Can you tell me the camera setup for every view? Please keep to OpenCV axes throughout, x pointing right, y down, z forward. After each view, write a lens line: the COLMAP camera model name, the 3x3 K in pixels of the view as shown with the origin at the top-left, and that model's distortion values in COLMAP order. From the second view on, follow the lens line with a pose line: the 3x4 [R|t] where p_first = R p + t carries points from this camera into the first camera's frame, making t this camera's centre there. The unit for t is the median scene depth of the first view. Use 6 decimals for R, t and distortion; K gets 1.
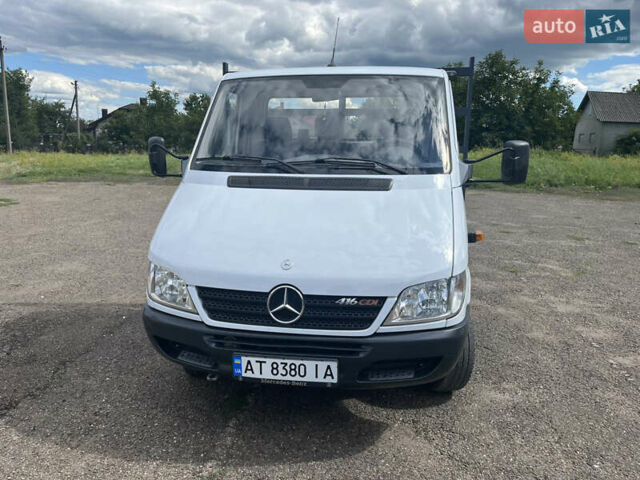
lens RADIAL K [[487.2, 0, 313.8], [0, 487.2, 240.3], [0, 0, 1]] dist [0.057509, -0.077568]
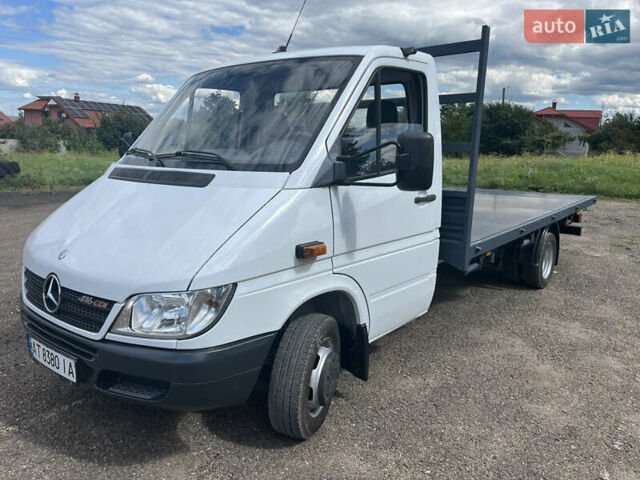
lens RADIAL K [[487.2, 0, 313.8], [0, 487.2, 240.3], [0, 0, 1]] dist [0.057509, -0.077568]
pose [[0.867191, 0.094824, -0.488865, 0.896874], [-0.098921, 0.994941, 0.017513, -0.048609], [0.488052, 0.033172, 0.872184, 0.380821]]
